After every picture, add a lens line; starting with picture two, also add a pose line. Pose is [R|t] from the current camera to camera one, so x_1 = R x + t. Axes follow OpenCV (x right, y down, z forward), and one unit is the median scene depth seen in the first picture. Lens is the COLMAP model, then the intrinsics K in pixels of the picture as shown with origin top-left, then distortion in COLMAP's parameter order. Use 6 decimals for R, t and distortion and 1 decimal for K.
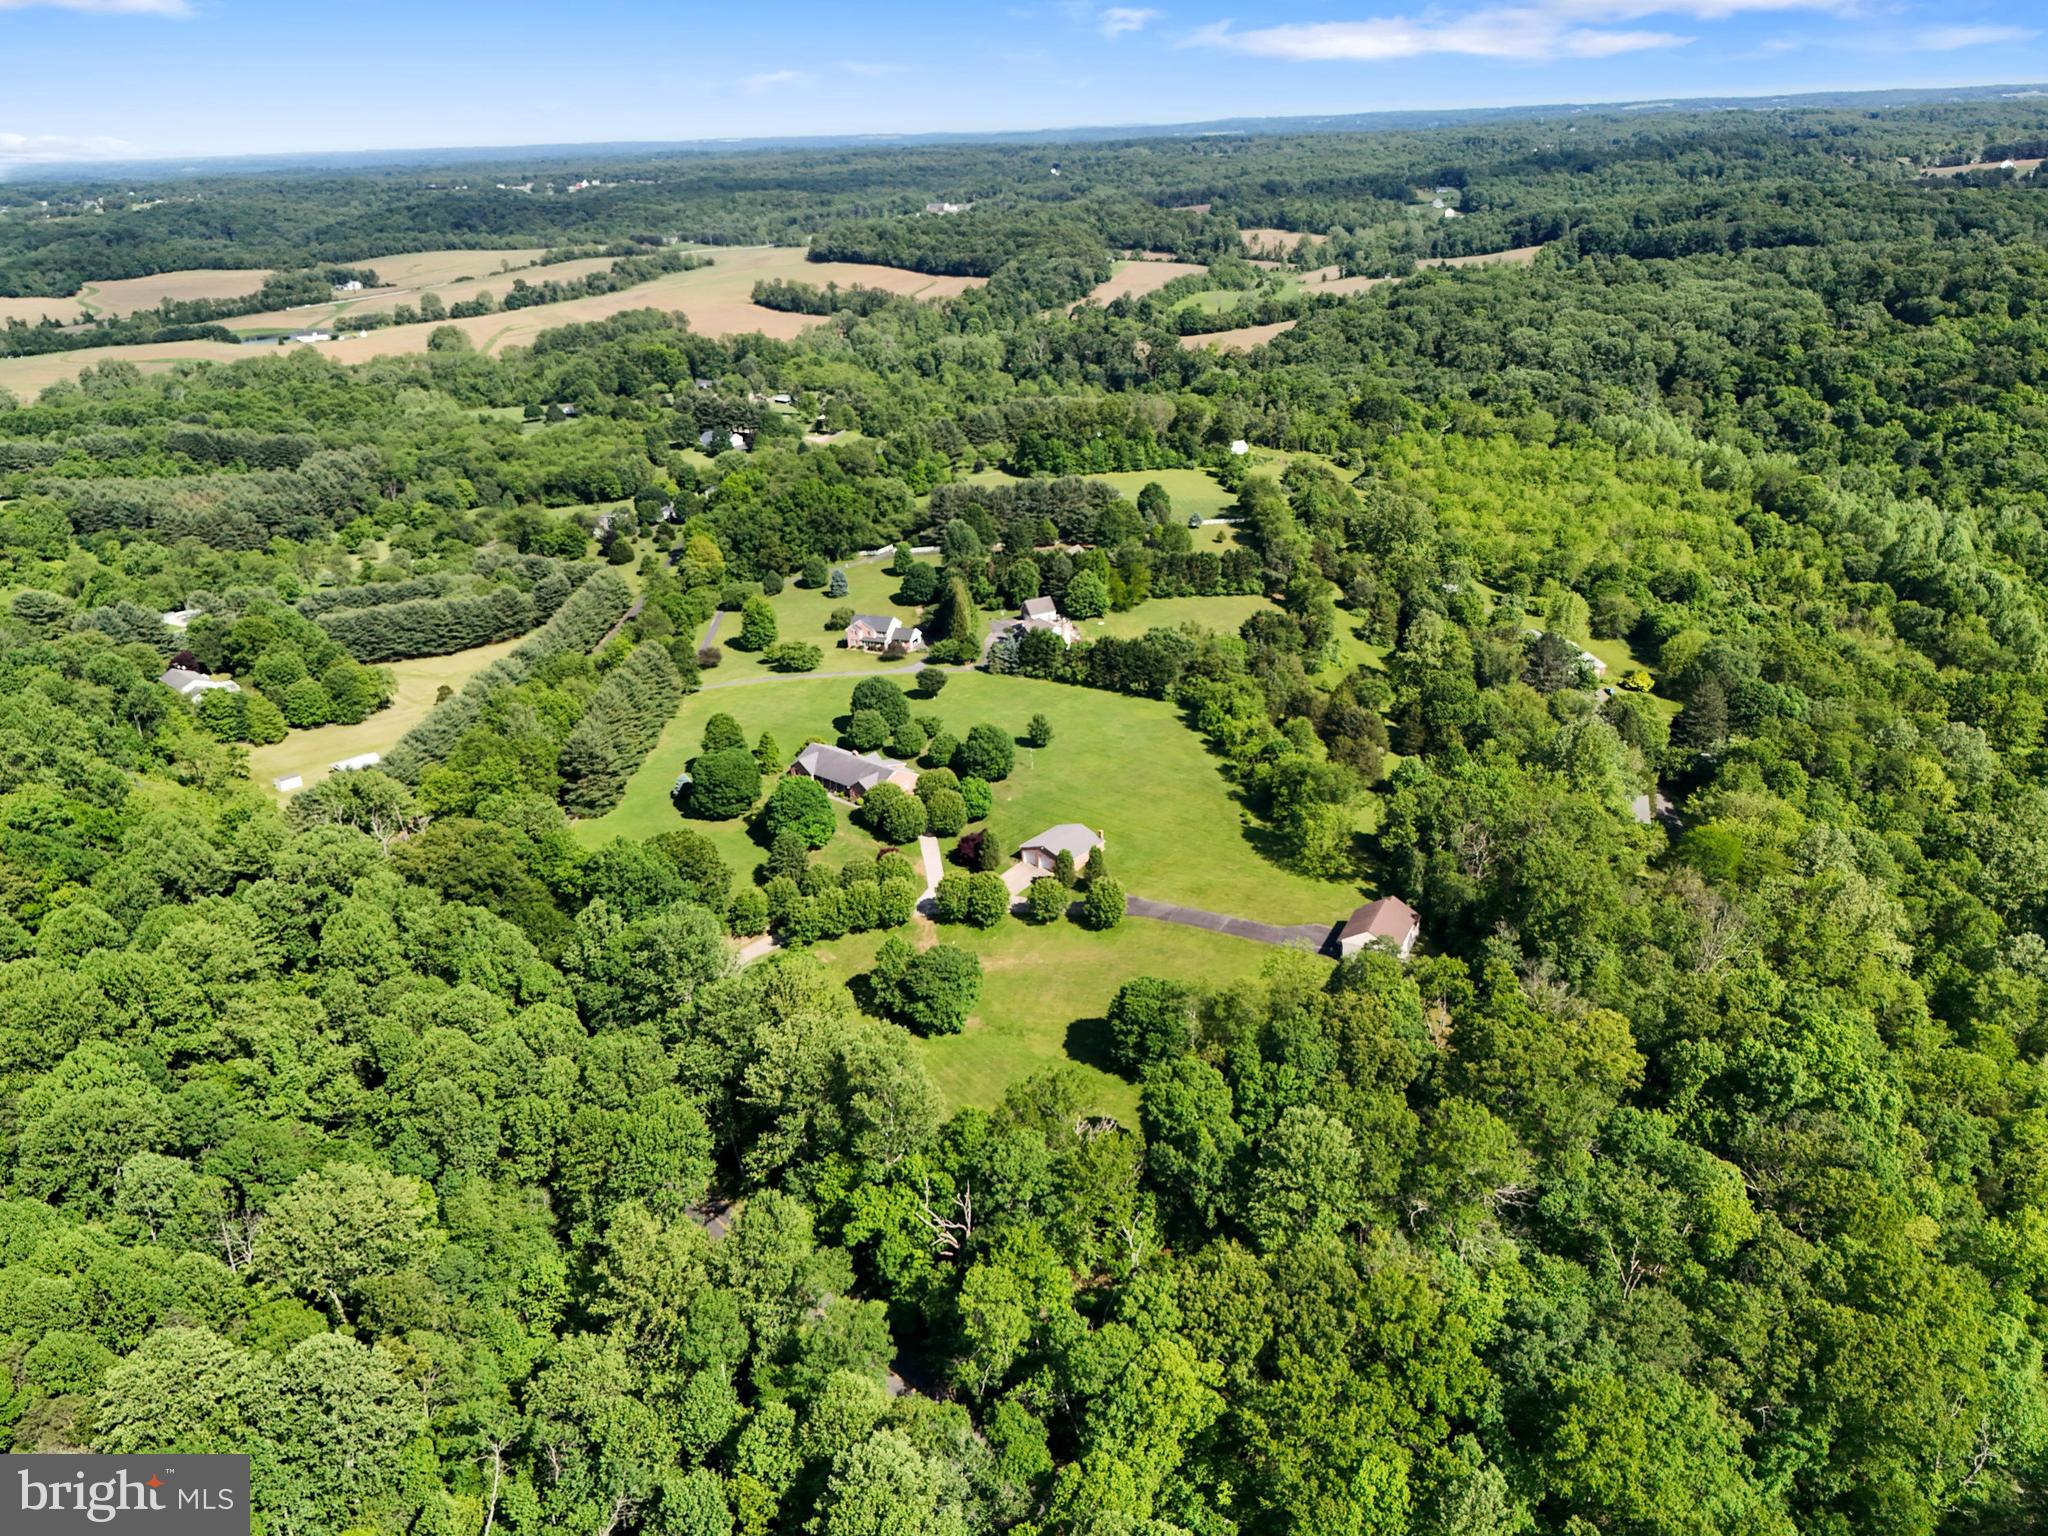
lens RADIAL K [[1510.3, 0, 1021.6], [0, 1510.3, 766.1], [0, 0, 1]] dist [0.055361, -0.048586]
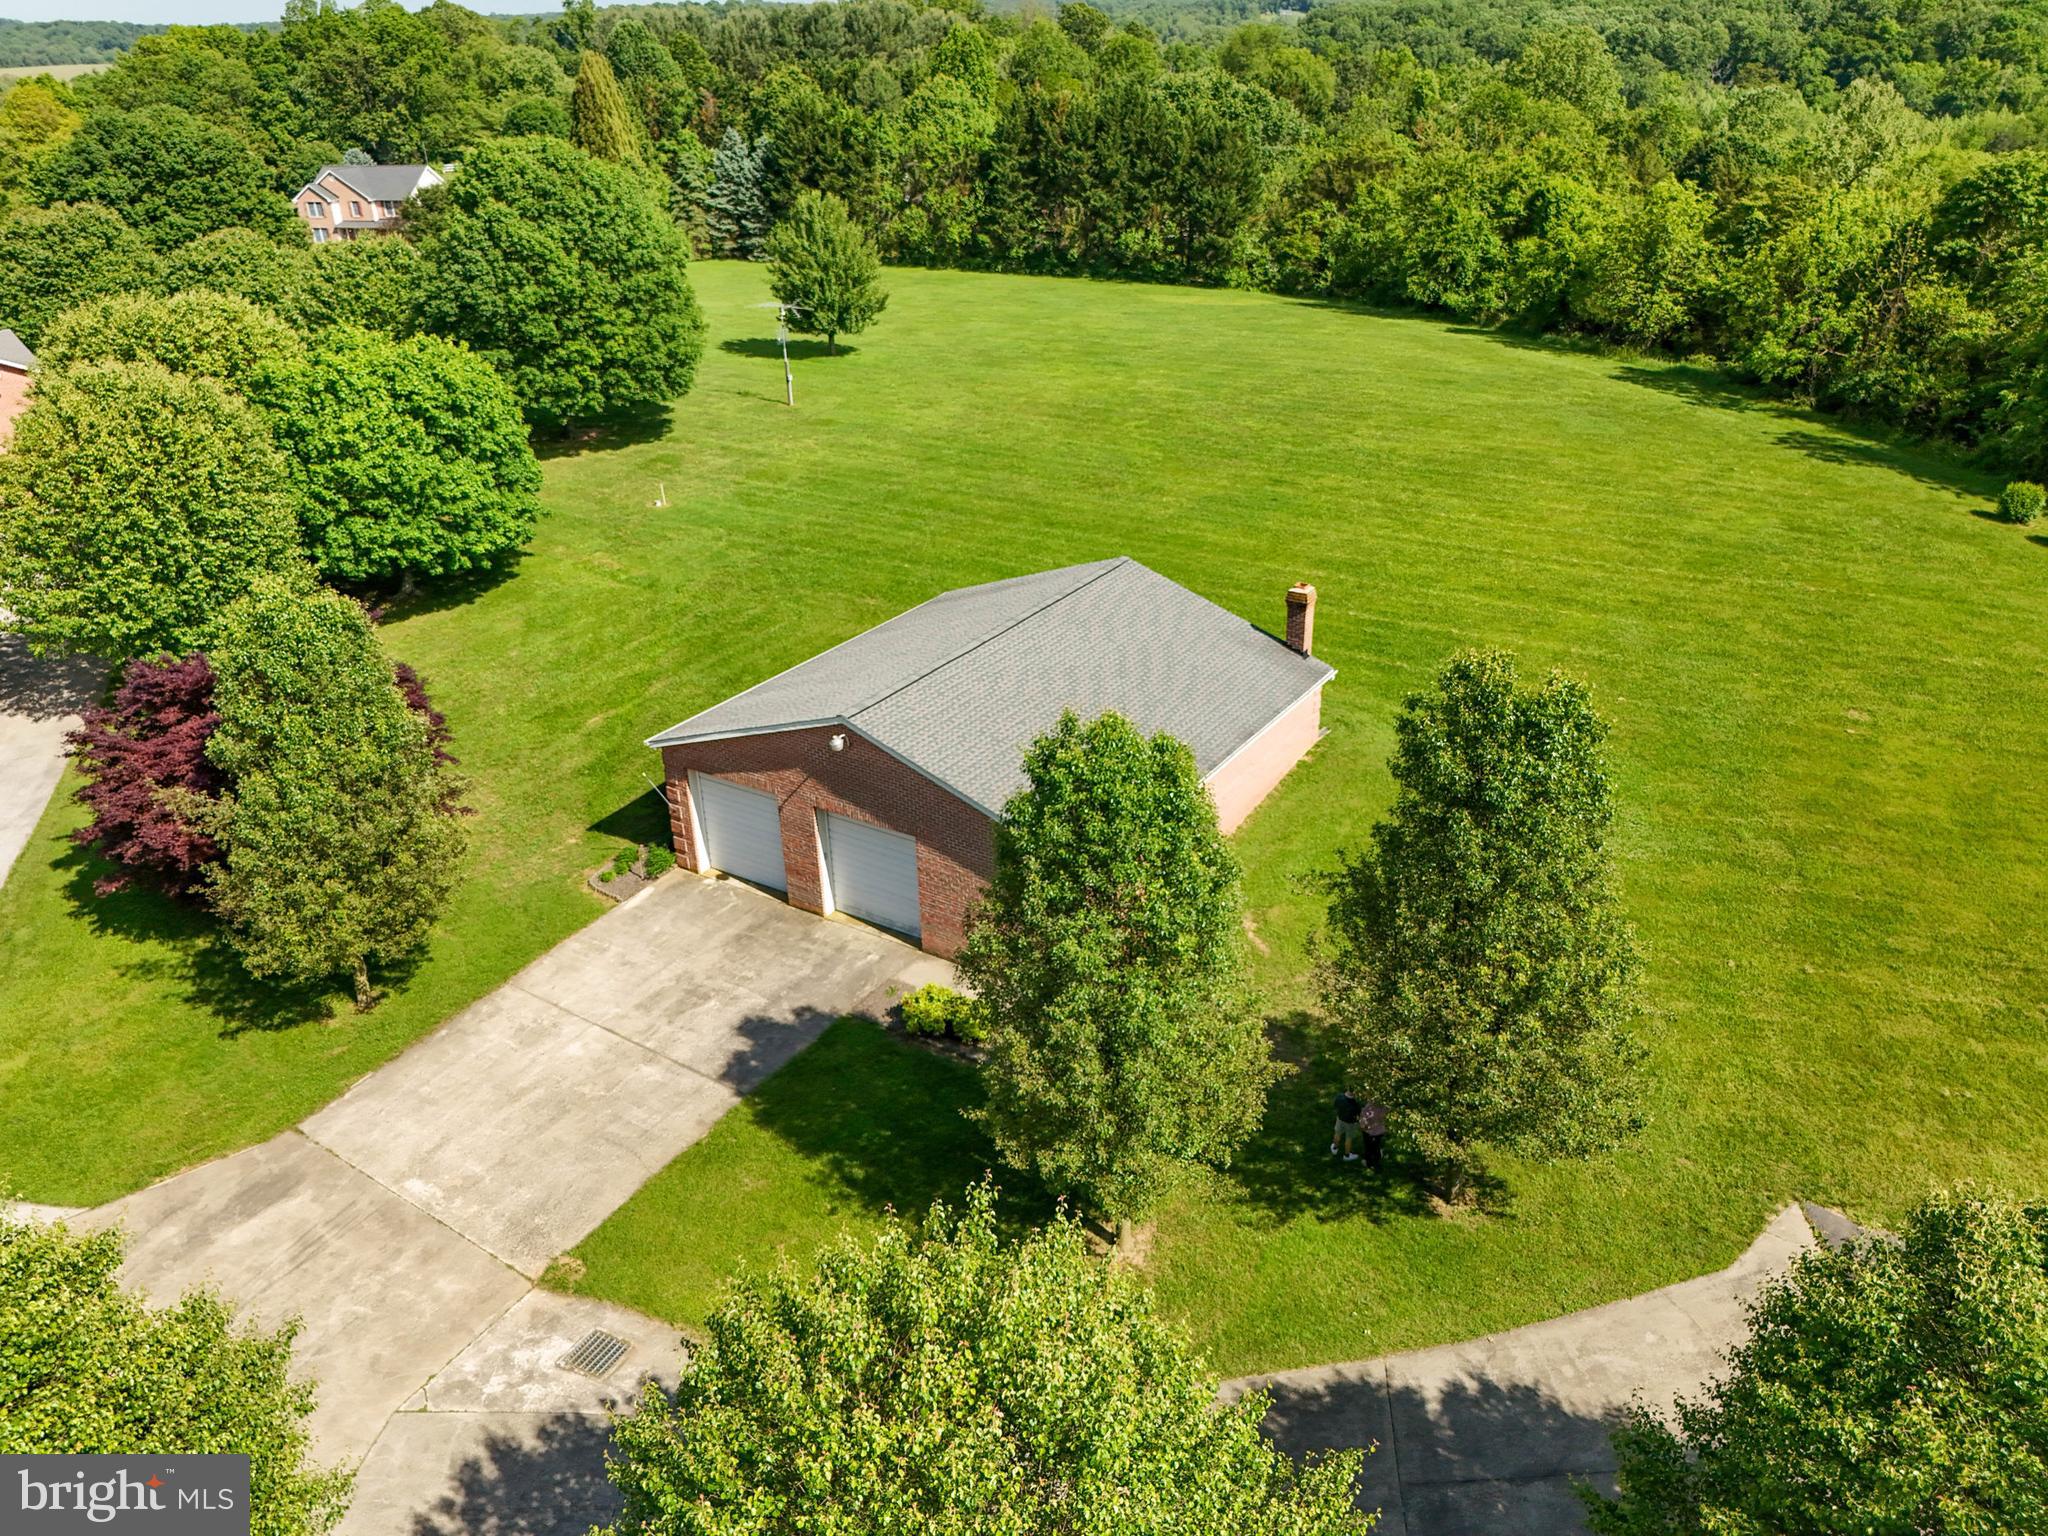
lens RADIAL K [[1510.3, 0, 1013.7], [0, 1510.3, 777.6], [0, 0, 1]] dist [0.055361, -0.048586]
pose [[0.992917, -0.043377, 0.110606, 0.010063], [0.037096, 0.997614, 0.058228, 0.037197], [-0.112868, -0.053713, 0.992157, 0.652374]]
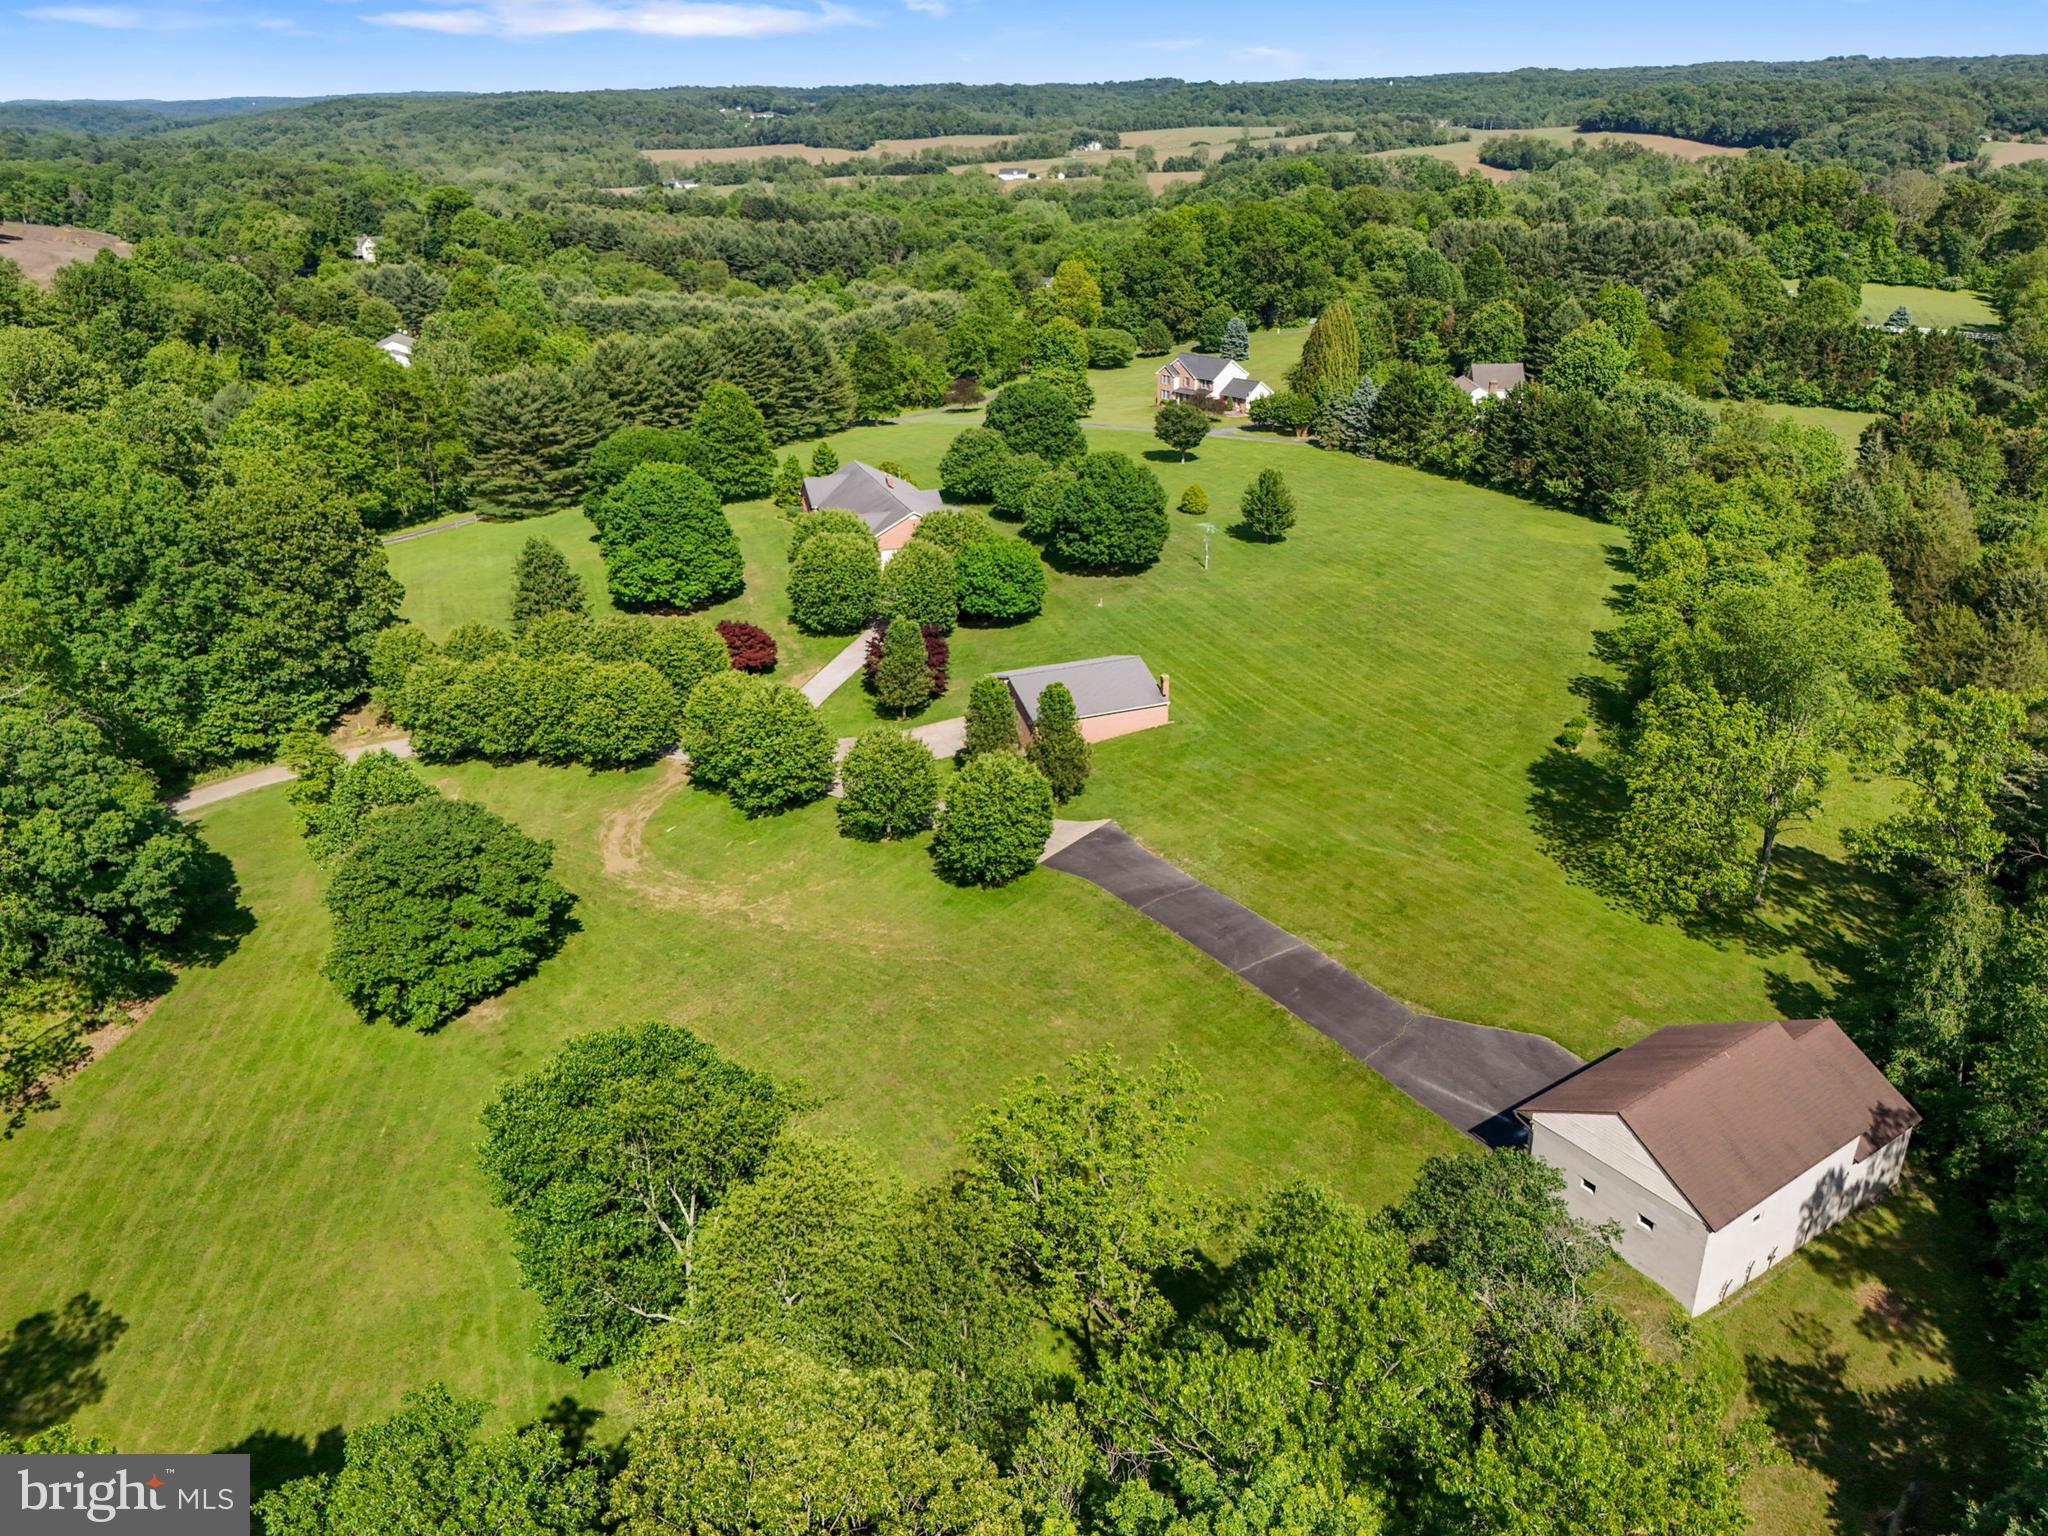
lens RADIAL K [[1510.3, 0, 1034.2], [0, 1510.3, 771.1], [0, 0, 1]] dist [0.055361, -0.048586]
pose [[0.878134, 0.216369, -0.426692, 0.151215], [-0.201236, 0.976199, 0.080871, 0.031268], [0.434034, 0.014850, 0.900774, 0.453884]]
